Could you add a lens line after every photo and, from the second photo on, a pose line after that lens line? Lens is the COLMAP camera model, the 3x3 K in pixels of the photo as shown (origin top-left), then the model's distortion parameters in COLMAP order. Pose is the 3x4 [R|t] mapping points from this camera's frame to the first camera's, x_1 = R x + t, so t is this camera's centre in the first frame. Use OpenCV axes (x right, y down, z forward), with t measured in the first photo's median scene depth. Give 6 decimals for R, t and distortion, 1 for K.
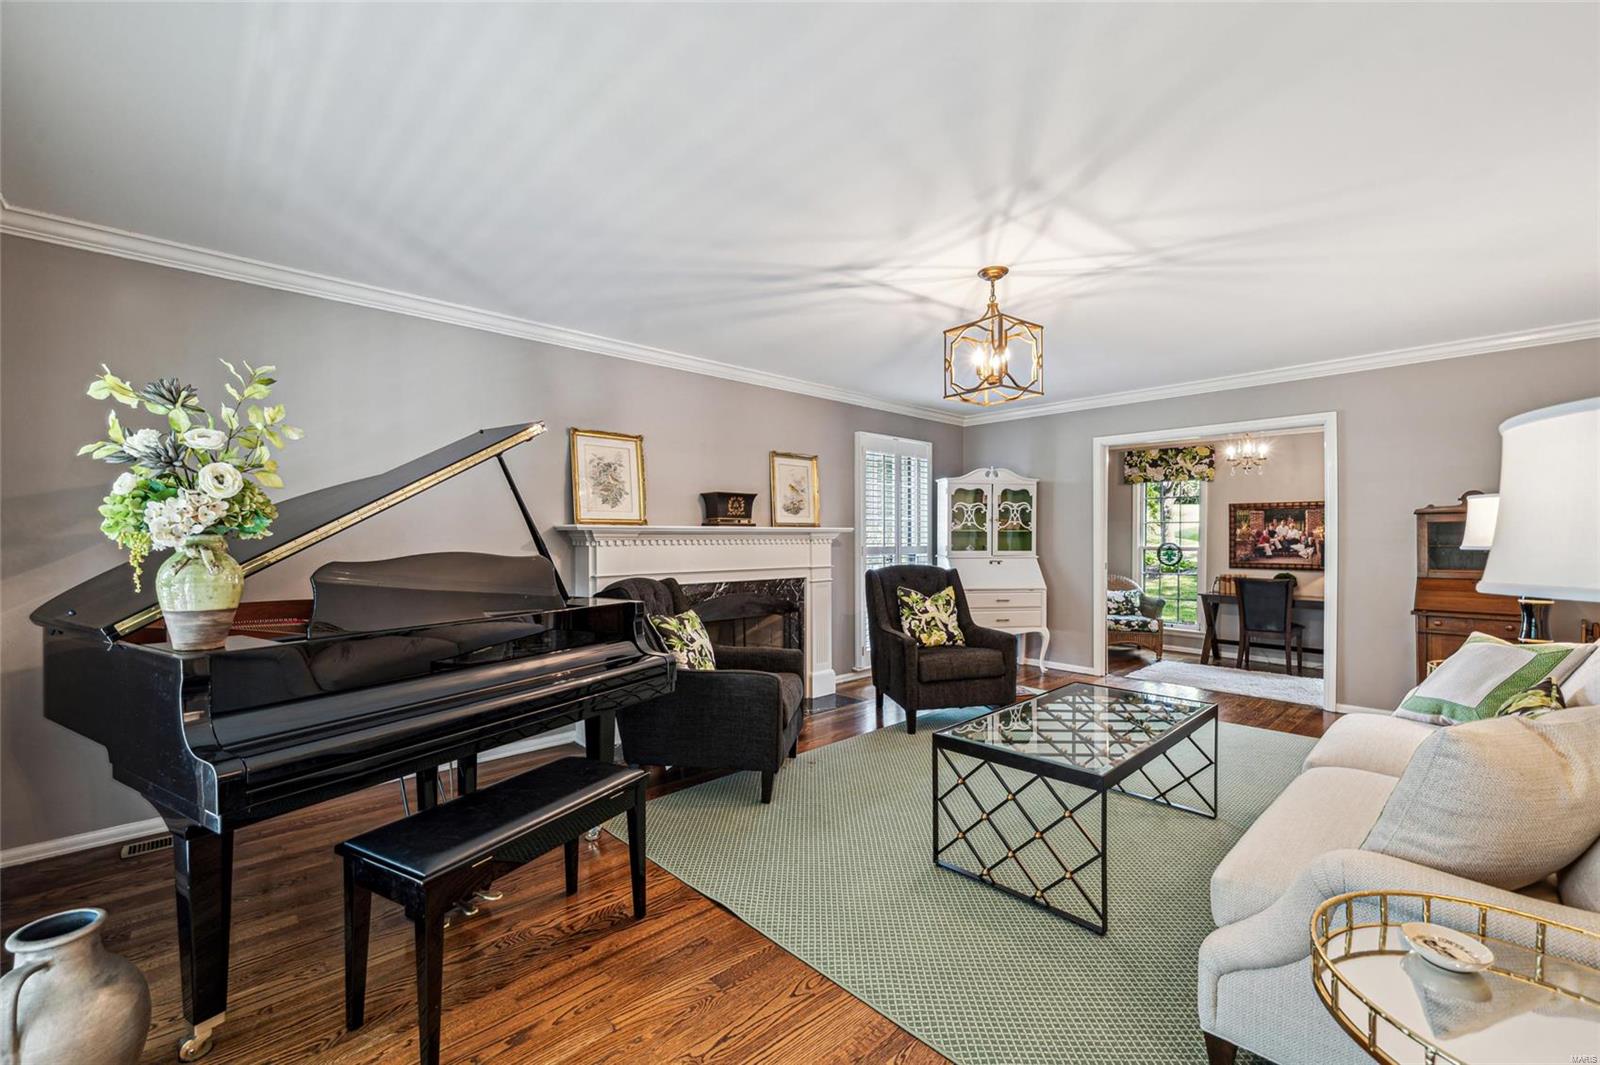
lens RADIAL K [[631.8, 0, 797.3], [0, 631.8, 538.7], [0, 0, 1]] dist [-0.002577, -0.000533]
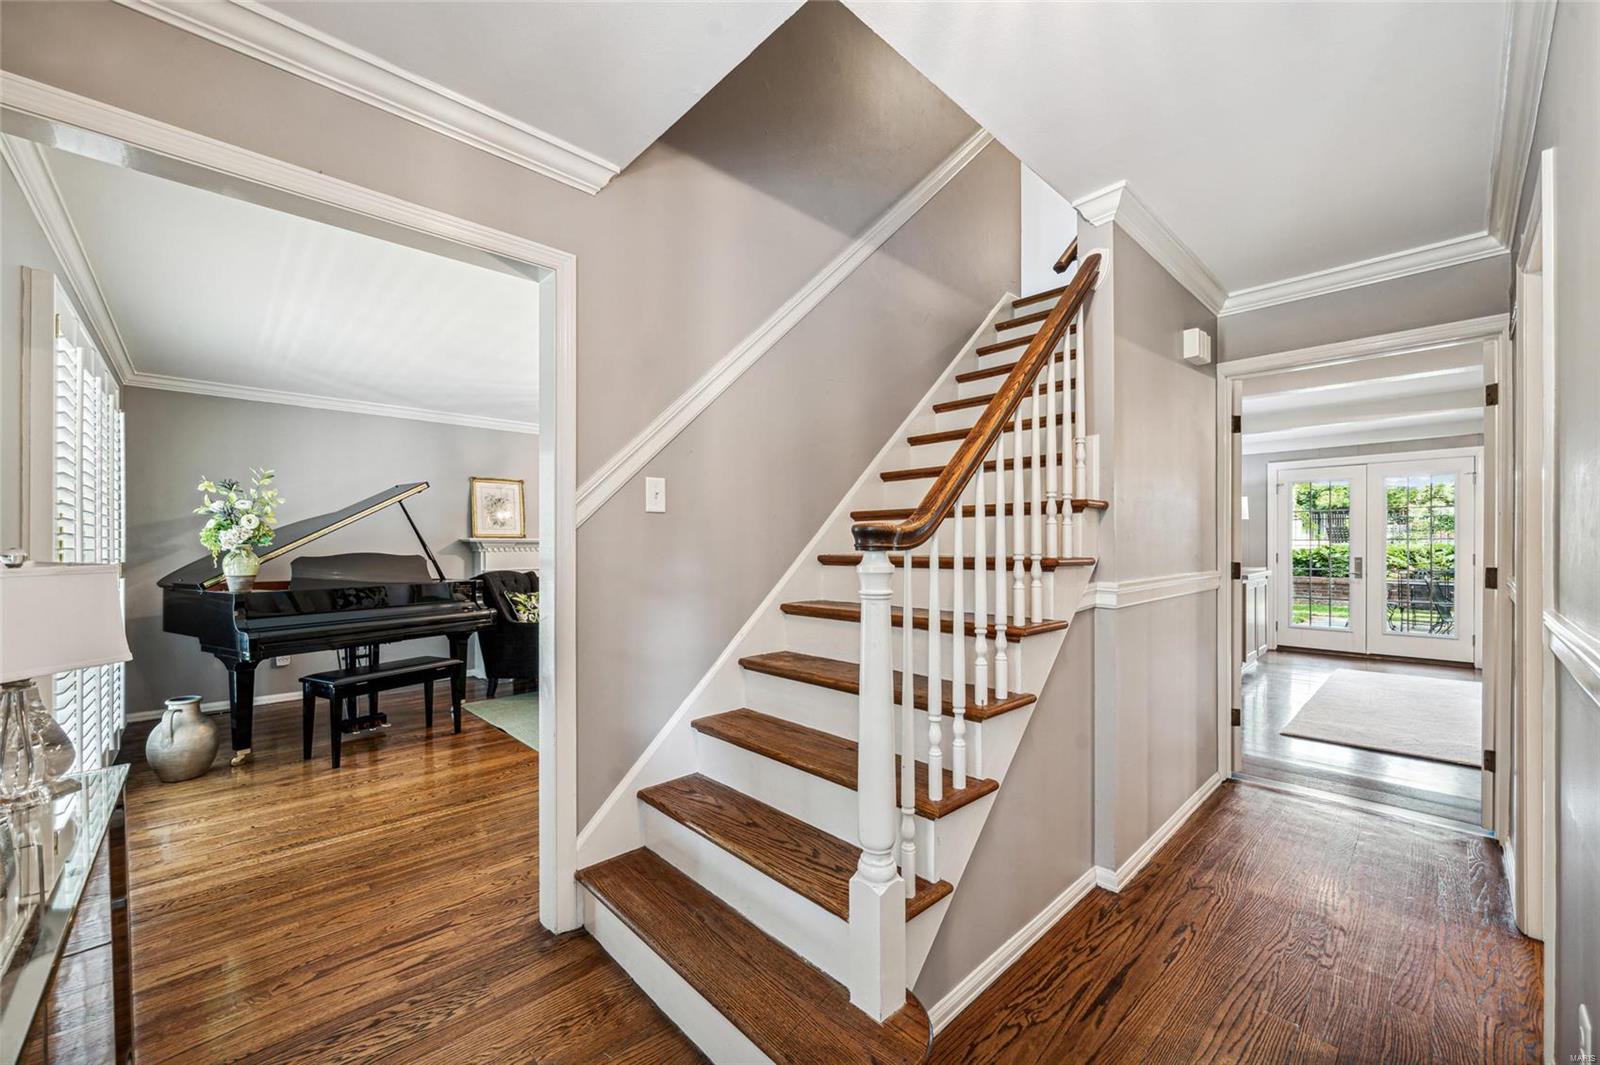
lens RADIAL K [[631.8, 0, 836.0], [0, 631.8, 544.4], [0, 0, 1]] dist [-0.002577, -0.000533]
pose [[0.999882, -0.002766, 0.015137, 0.536004], [0.002879, 0.999968, -0.007457, 0.008135], [-0.015116, 0.007499, 0.999858, -0.599628]]
